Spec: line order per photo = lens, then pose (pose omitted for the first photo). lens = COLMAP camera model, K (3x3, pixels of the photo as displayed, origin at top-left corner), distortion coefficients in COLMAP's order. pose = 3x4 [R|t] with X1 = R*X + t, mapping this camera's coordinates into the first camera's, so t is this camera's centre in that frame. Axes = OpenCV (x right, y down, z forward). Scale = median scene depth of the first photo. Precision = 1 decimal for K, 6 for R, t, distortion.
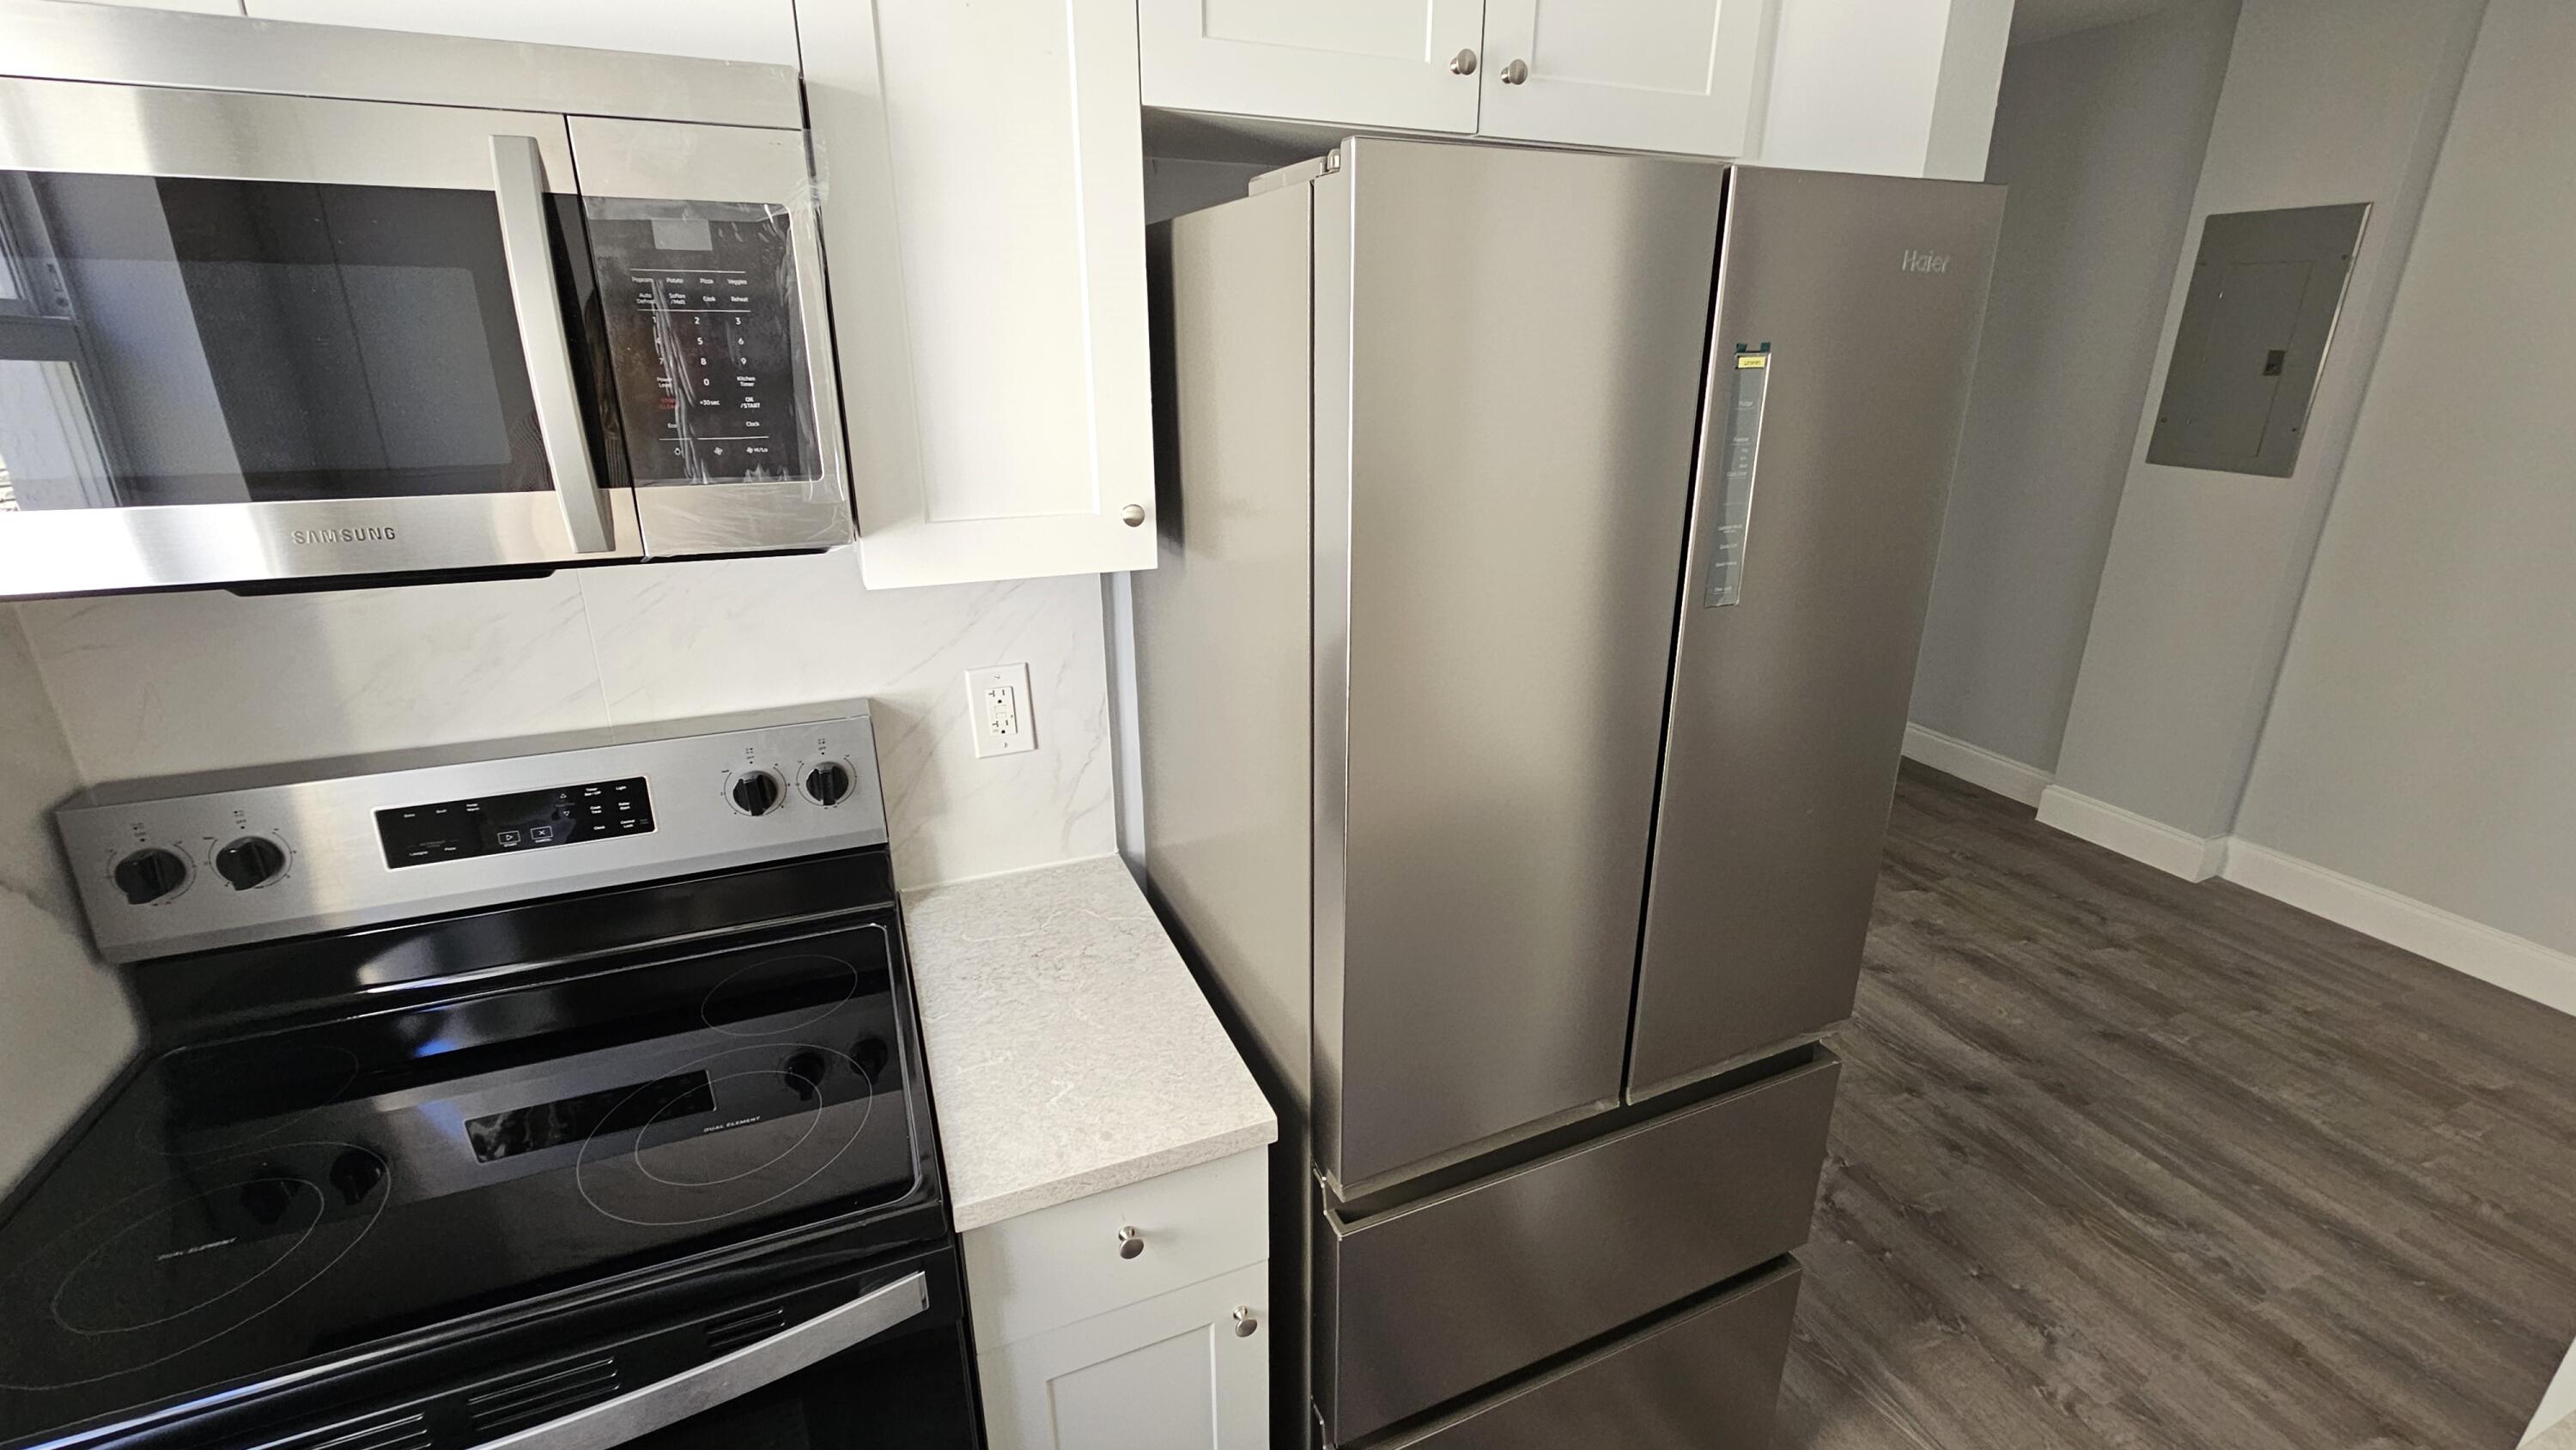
lens RADIAL K [[1118.9, 0, 1302.9], [0, 1118.9, 724.2], [0, 0, 1]] dist [-0.000389, 0.001166]
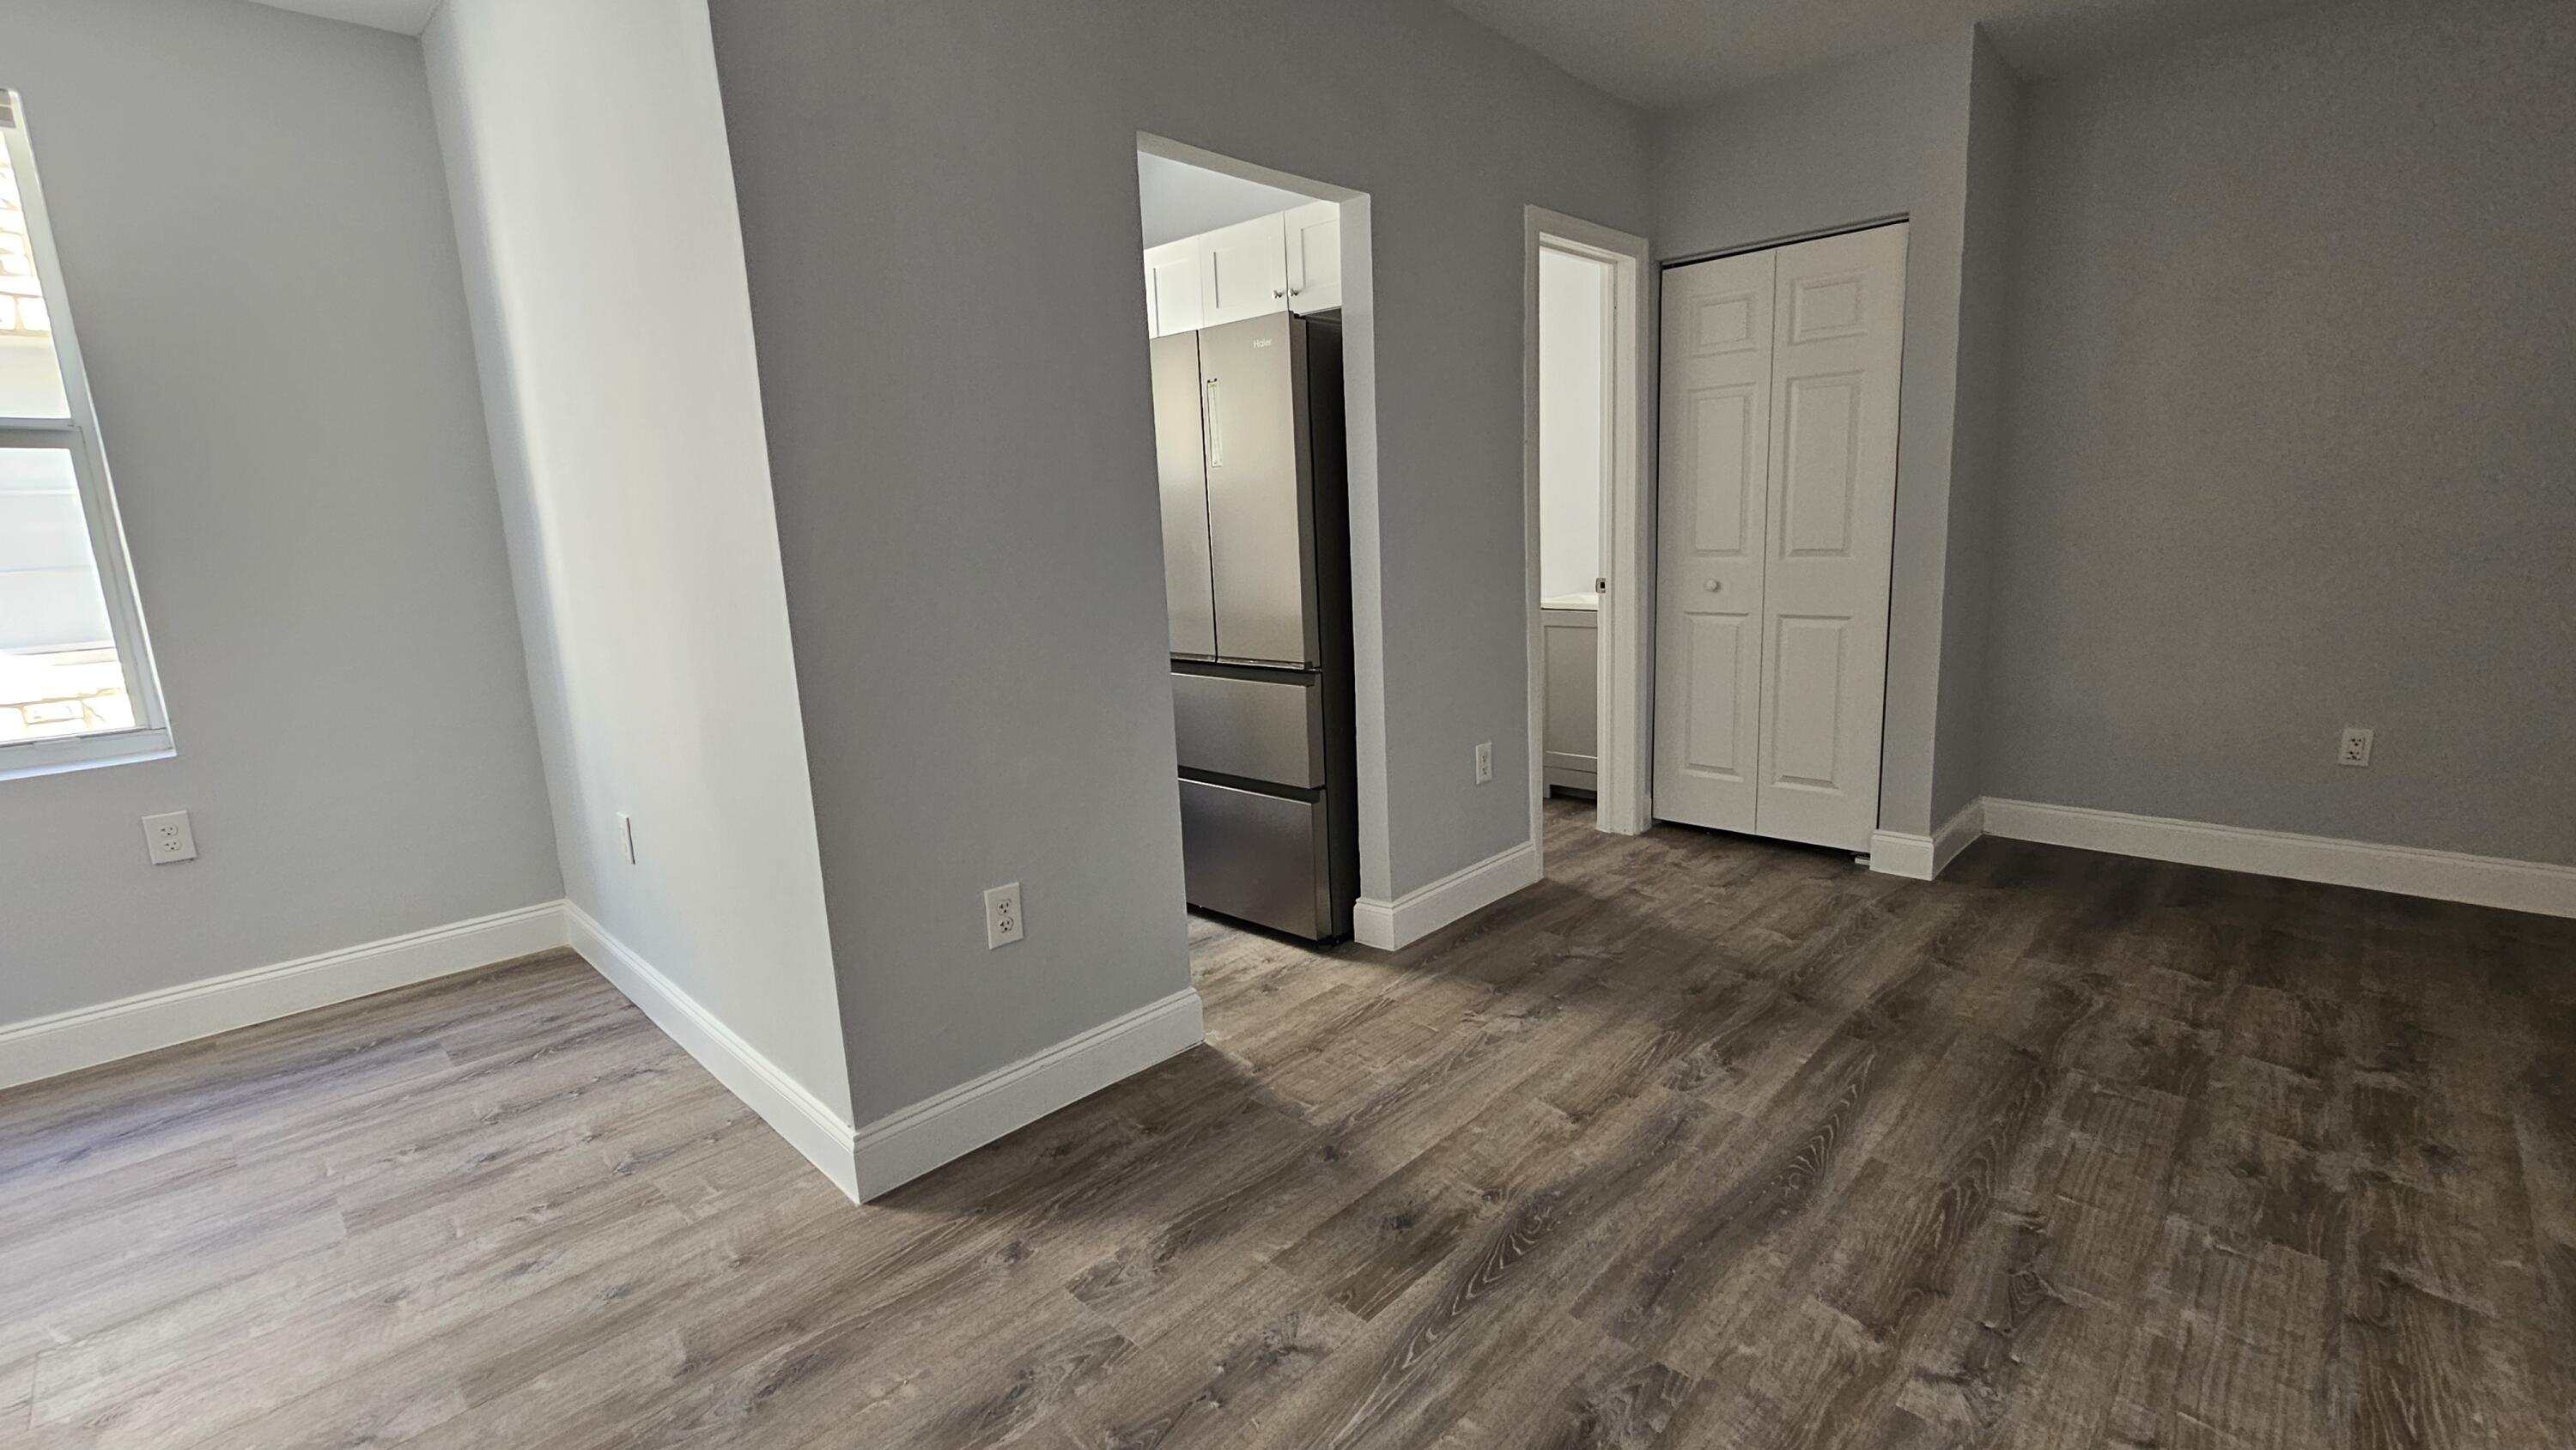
lens RADIAL K [[1118.9, 0, 1302.9], [0, 1118.9, 724.2], [0, 0, 1]] dist [-0.000389, 0.001166]
pose [[0.401785, 0.156465, -0.902268, 1.411365], [-0.268884, 0.962021, 0.047091, 0.151684], [0.875369, 0.223685, 0.428596, 0.037343]]
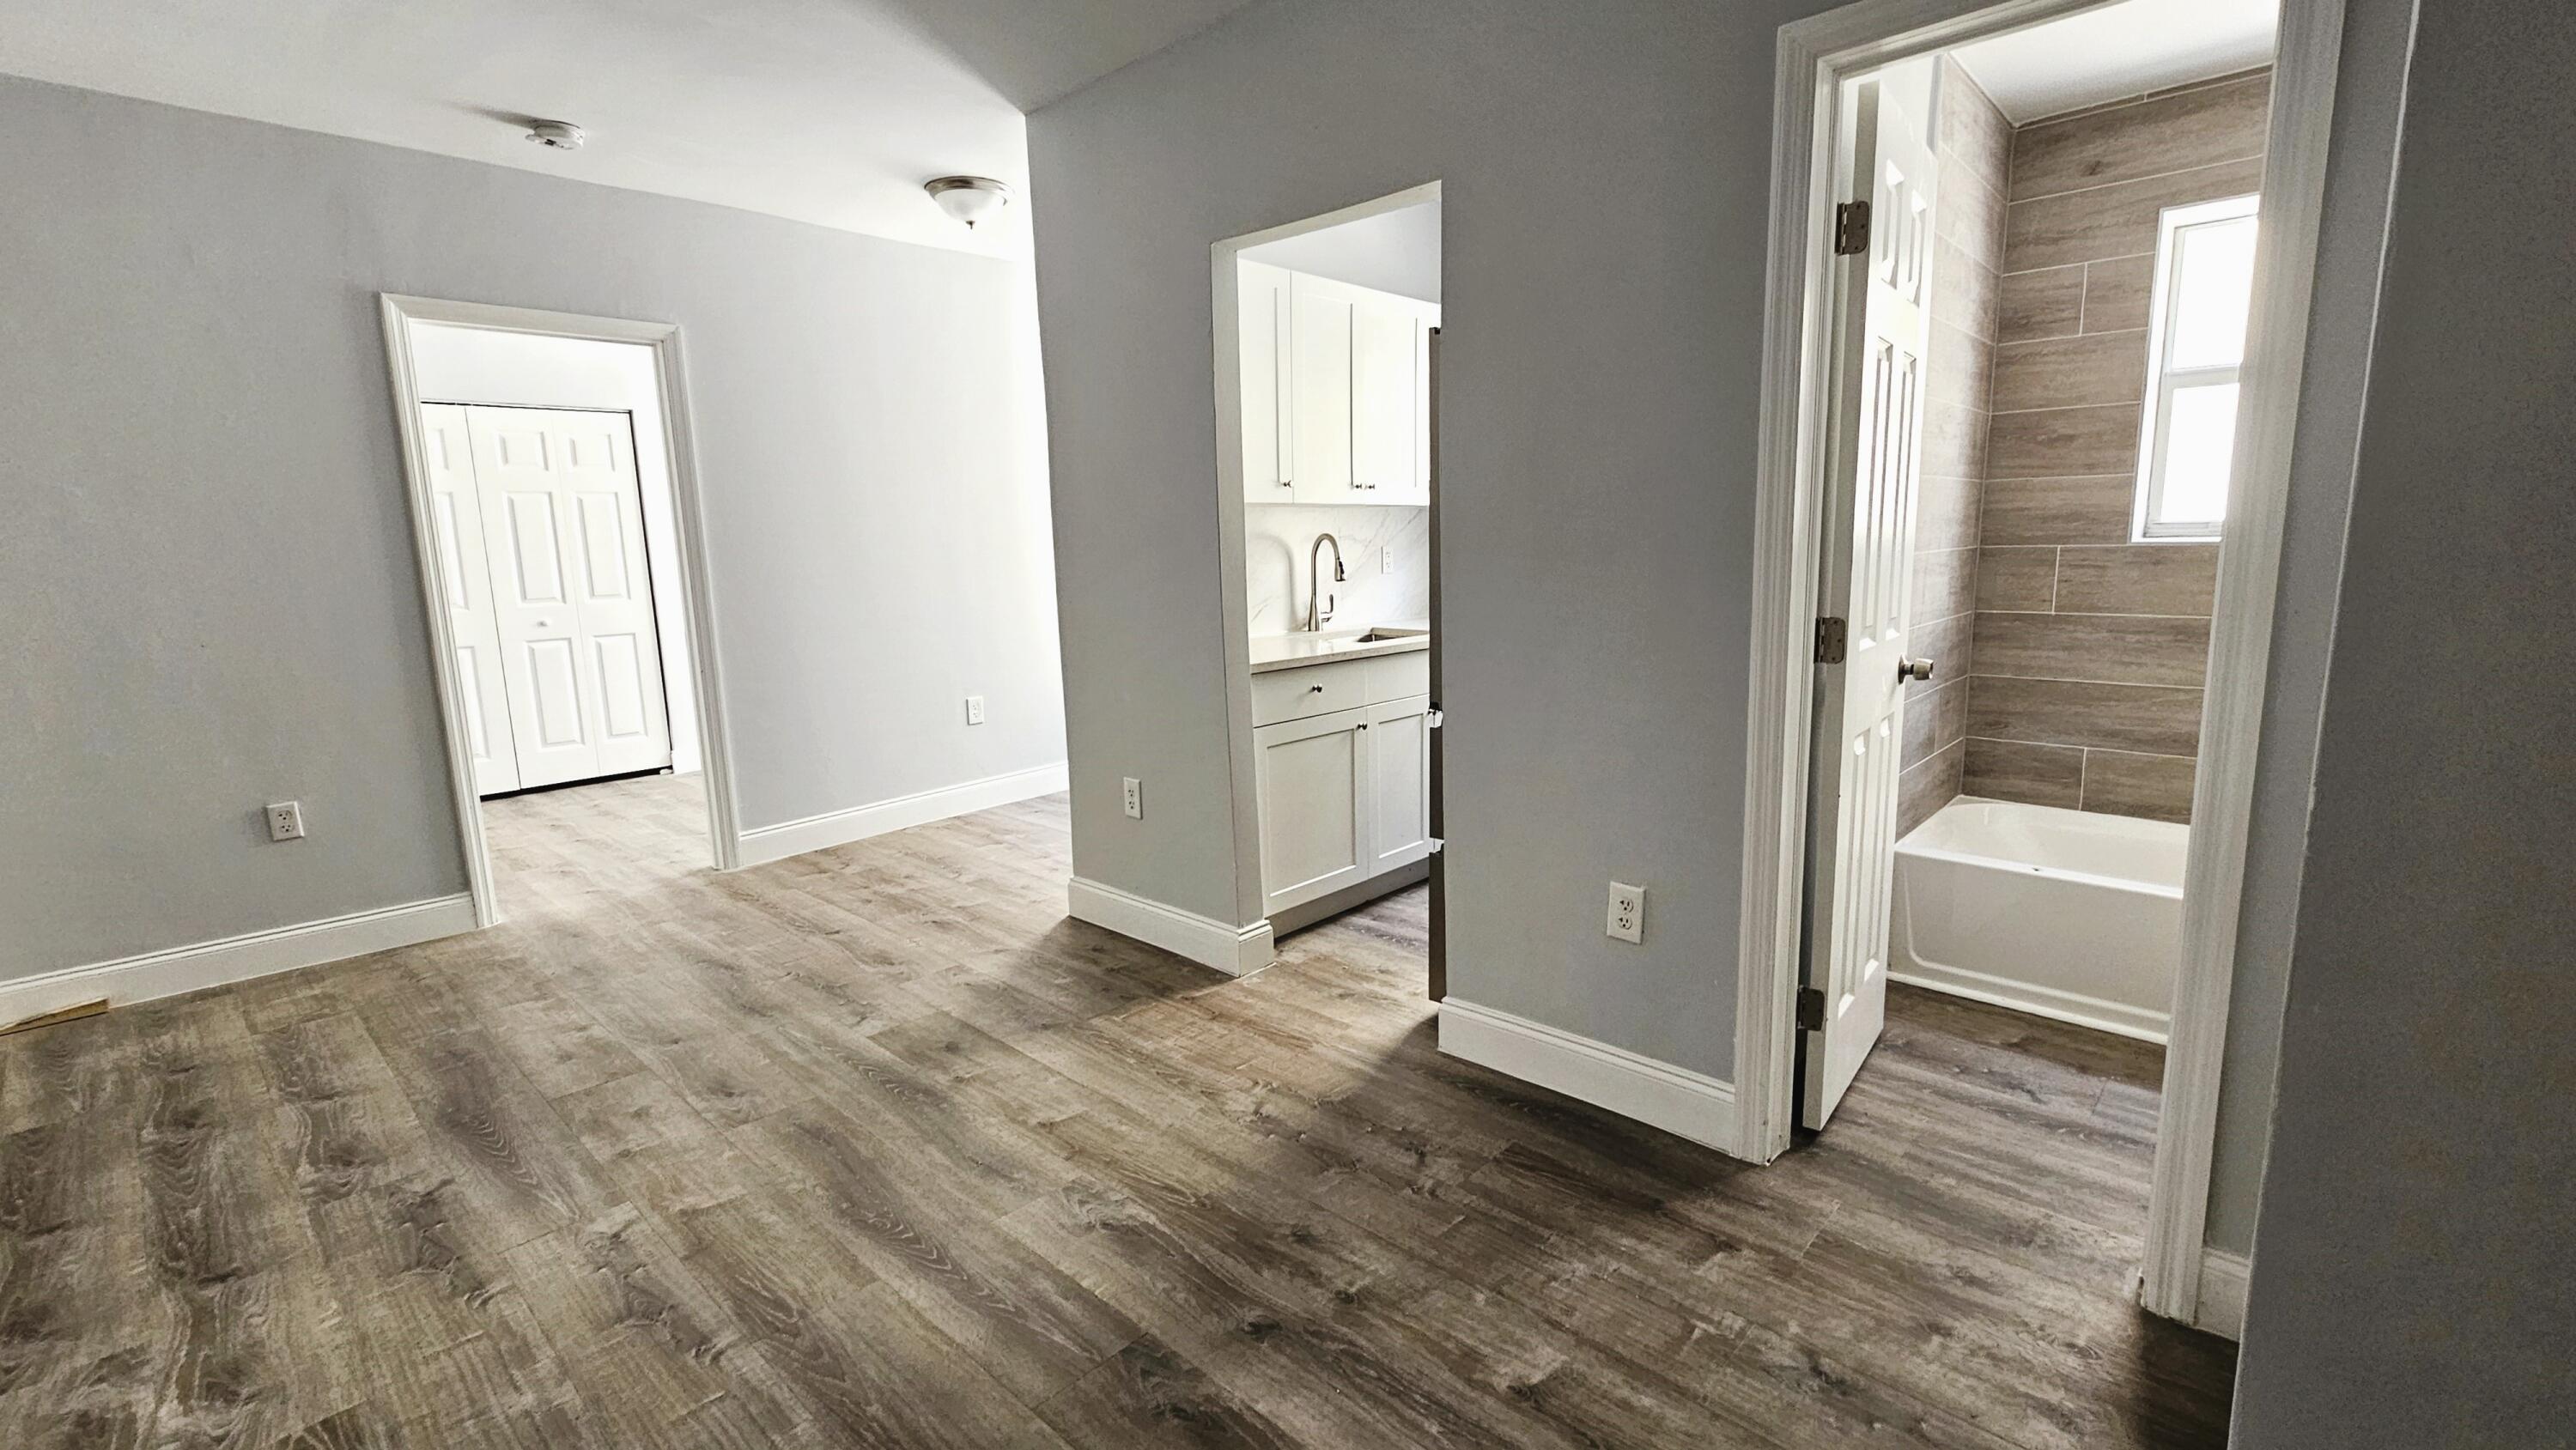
lens RADIAL K [[1118.9, 0, 1302.9], [0, 1118.9, 724.2], [0, 0, 1]] dist [-0.000389, 0.001166]
pose [[-0.913937, 0.089554, -0.395852, 0.858196], [-0.110728, 0.883331, 0.455485, -0.354621], [0.390458, 0.460116, -0.797393, 1.453712]]
